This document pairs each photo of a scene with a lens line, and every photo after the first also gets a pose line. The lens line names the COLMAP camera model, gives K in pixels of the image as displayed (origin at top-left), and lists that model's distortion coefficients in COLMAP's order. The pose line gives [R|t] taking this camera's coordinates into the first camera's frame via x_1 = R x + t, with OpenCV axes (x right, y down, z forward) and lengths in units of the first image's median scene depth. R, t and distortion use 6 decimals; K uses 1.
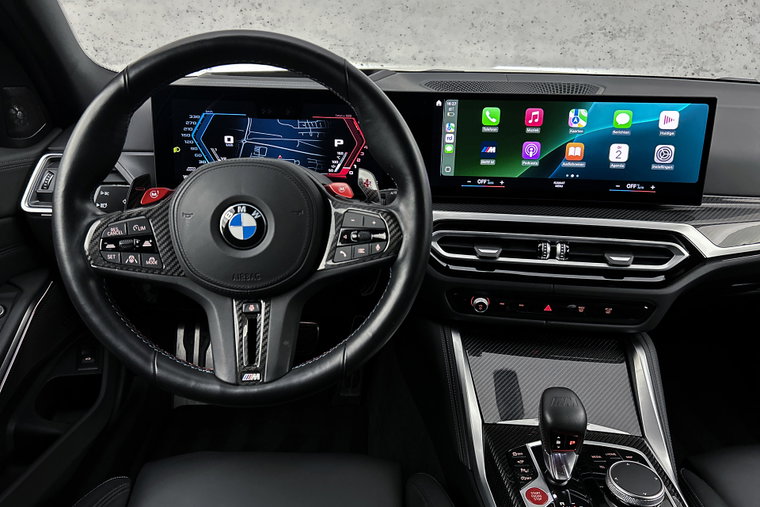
lens RADIAL K [[574.7, 0, 380.0], [0, 574.7, 253.5], [0, 0, 1]] dist [0.046209, -0.060968]
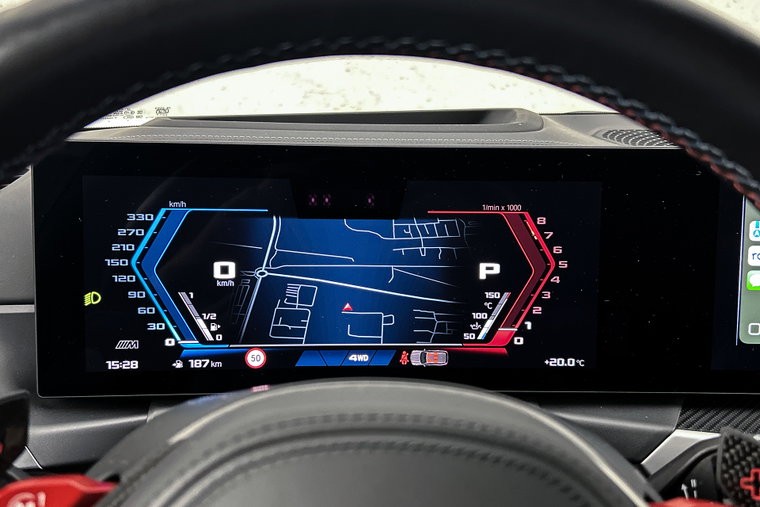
lens RADIAL K [[753.7, 0, 380.0], [0, 753.7, 253.5], [0, 0, 1]] dist [0.082311, -0.179784]
pose [[0.998969, -0.019321, 0.041078, -0.177585], [0.024985, 0.989523, -0.142197, -0.133224], [-0.037900, 0.143077, 0.988986, 0.477780]]
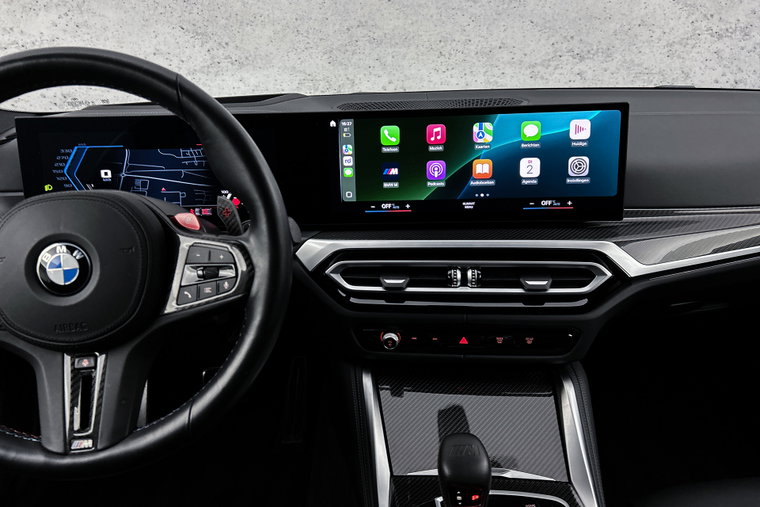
lens RADIAL K [[573.8, 0, 378.6], [0, 573.8, 260.8], [0, 0, 1]] dist [0.058188, -0.078881]
pose [[0.998752, -0.049757, 0.004302, 0.161587], [0.049897, 0.997812, -0.043381, 0.001246], [-0.002134, 0.043542, 0.999049, 0.091788]]
